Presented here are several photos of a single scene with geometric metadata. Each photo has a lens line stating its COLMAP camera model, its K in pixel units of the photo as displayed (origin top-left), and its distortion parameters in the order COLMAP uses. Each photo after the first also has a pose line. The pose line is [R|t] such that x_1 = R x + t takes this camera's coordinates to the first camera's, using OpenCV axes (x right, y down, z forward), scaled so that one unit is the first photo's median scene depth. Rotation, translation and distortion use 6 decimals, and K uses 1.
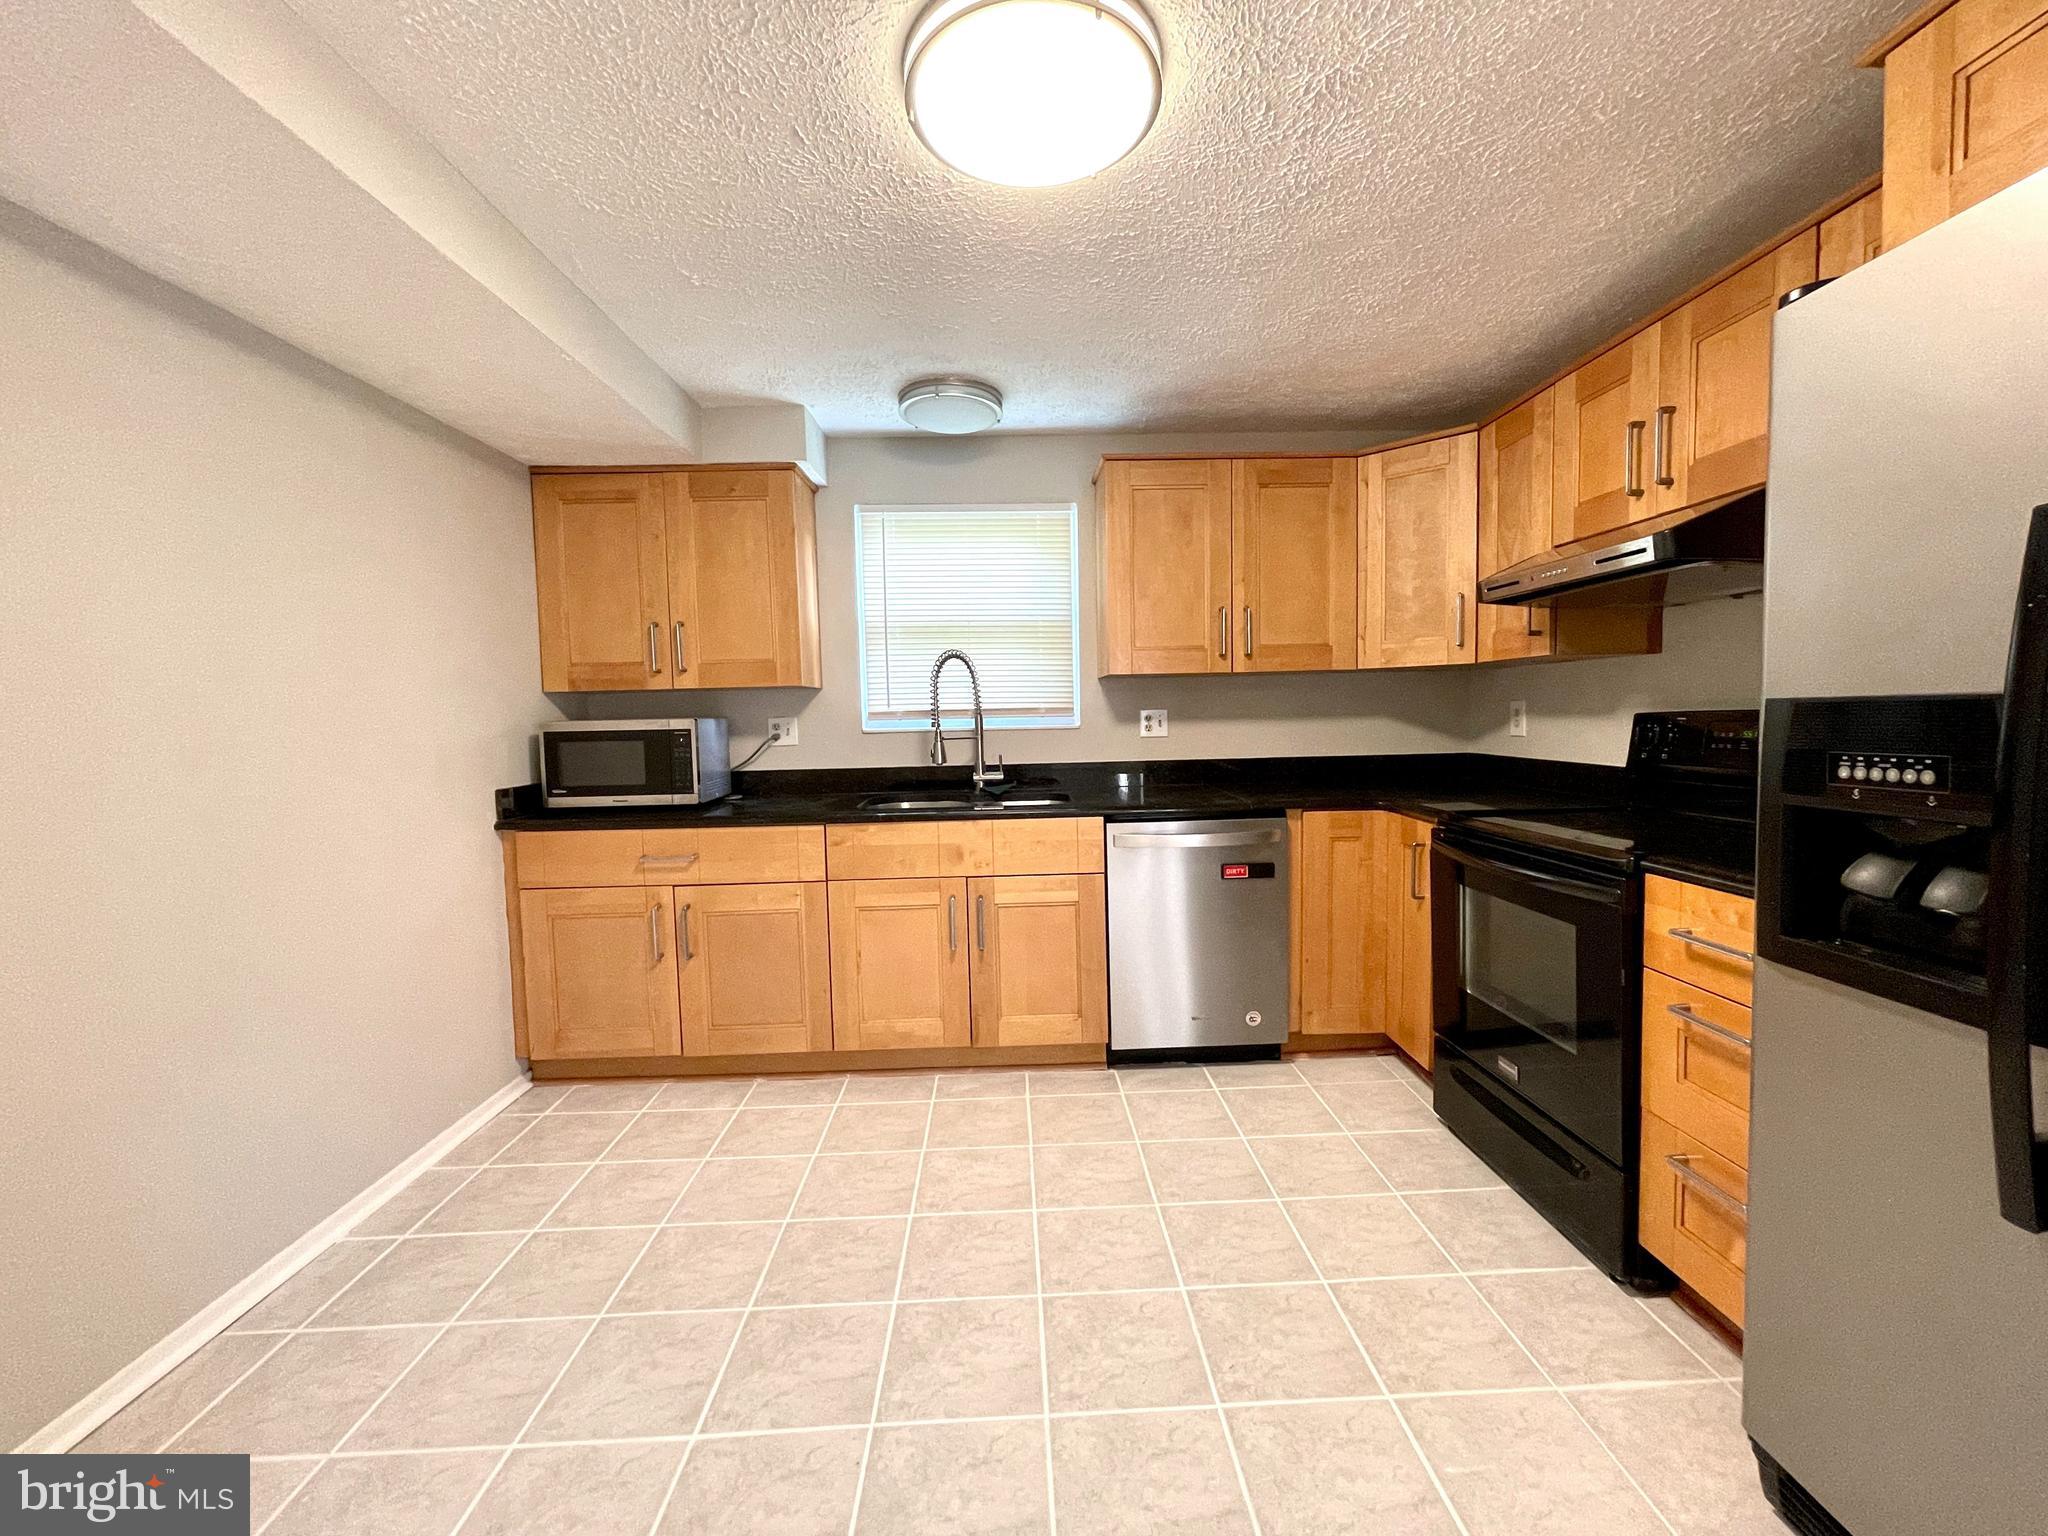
lens RADIAL K [[820.5, 0, 1038.7], [0, 820.5, 766.7], [0, 0, 1]] dist [-0.007799, 0.002547]
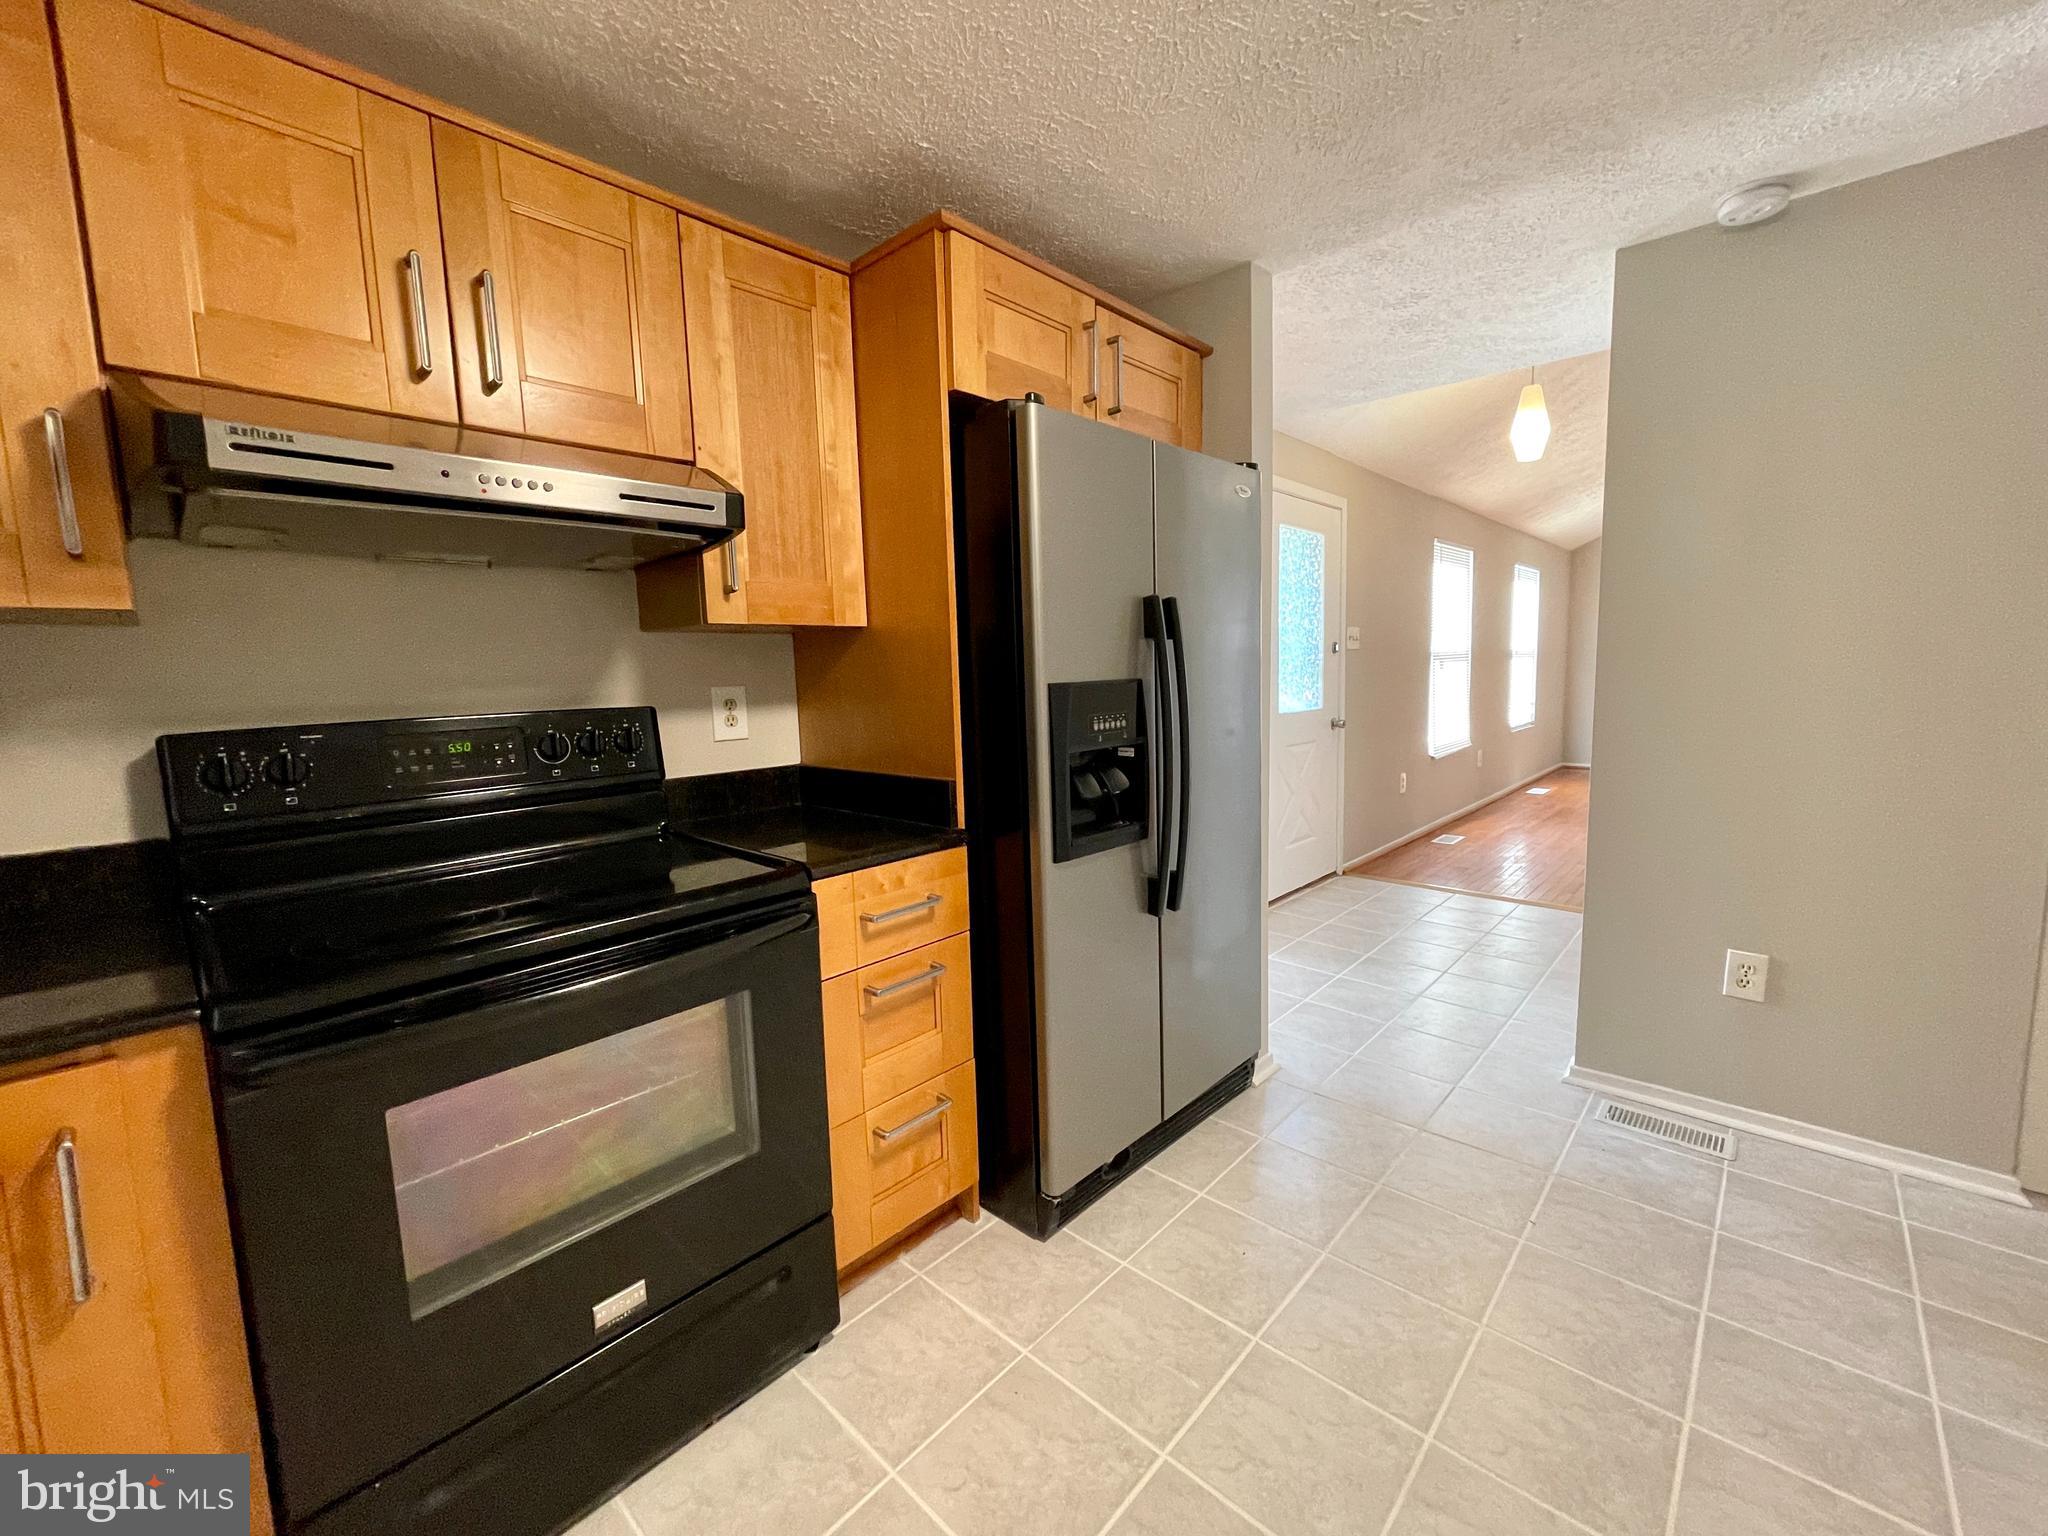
lens RADIAL K [[825.3, 0, 1030.8], [0, 825.3, 761.2], [0, 0, 1]] dist [-0.002241, 0.000090]
pose [[-0.705415, -0.035561, 0.707902, -0.042301], [0.090398, 0.986071, 0.139615, -0.063445], [-0.703006, 0.162480, -0.692375, 0.842687]]
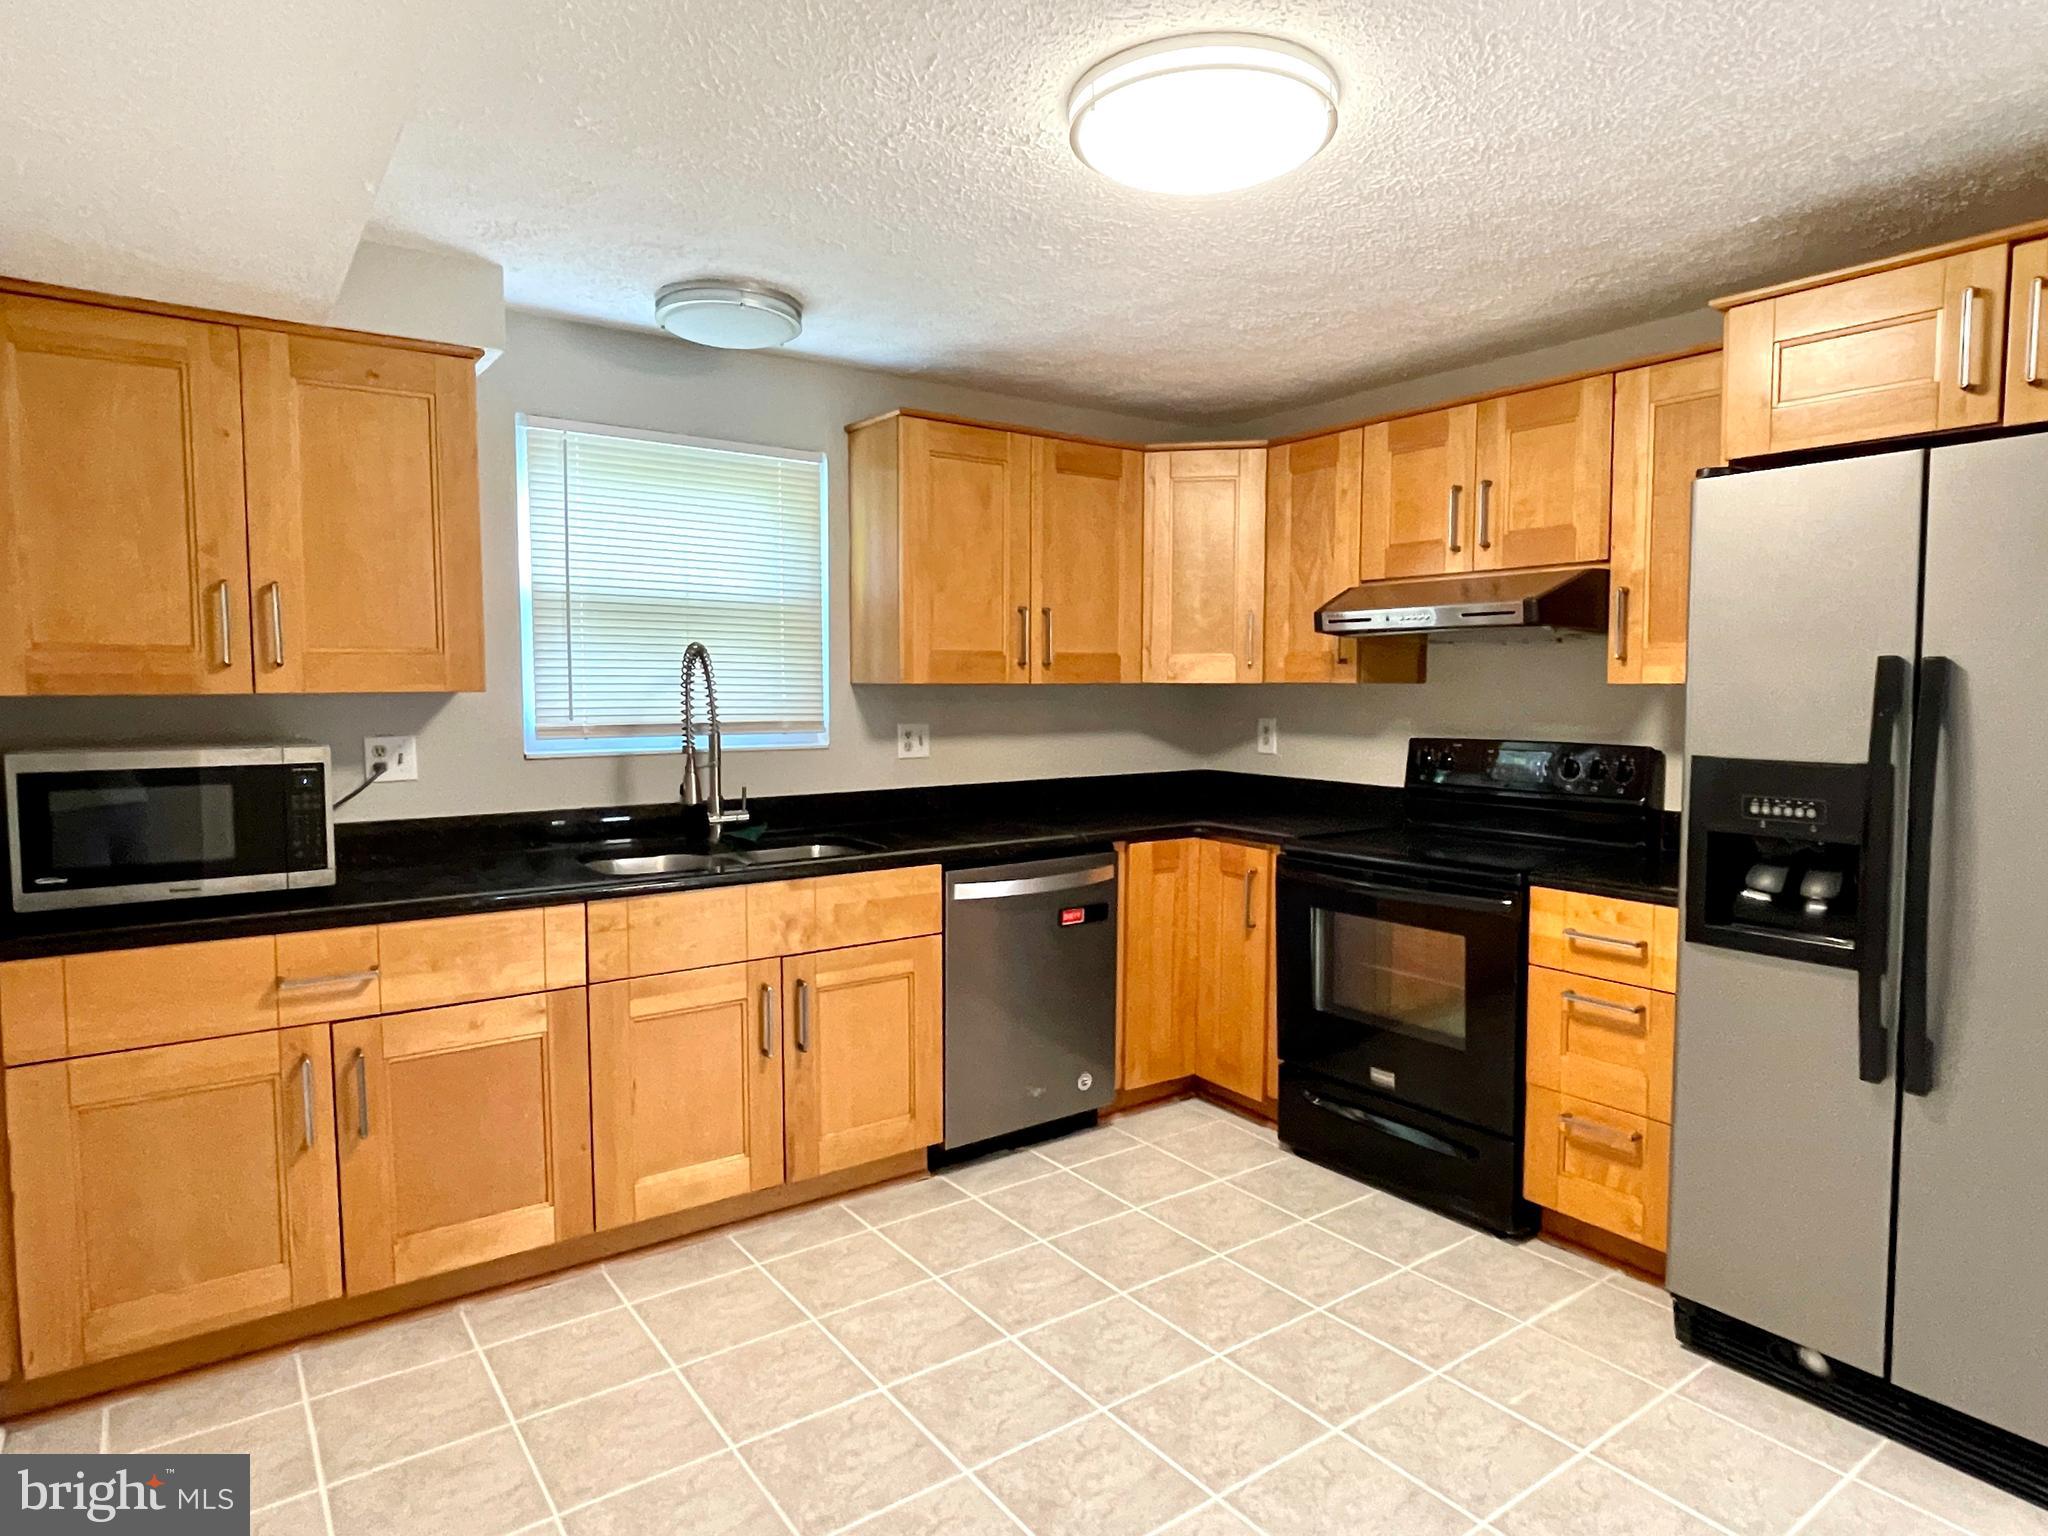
lens RADIAL K [[1173.3, 0, 1032.9], [0, 1173.3, 764.8], [0, 0, 1]] dist [-0.002626, -0.002154]
pose [[0.832675, -0.017453, 0.553486, -0.474706], [0.017939, 0.999829, 0.004540, -0.039802], [-0.553471, 0.006148, 0.832846, -0.017392]]
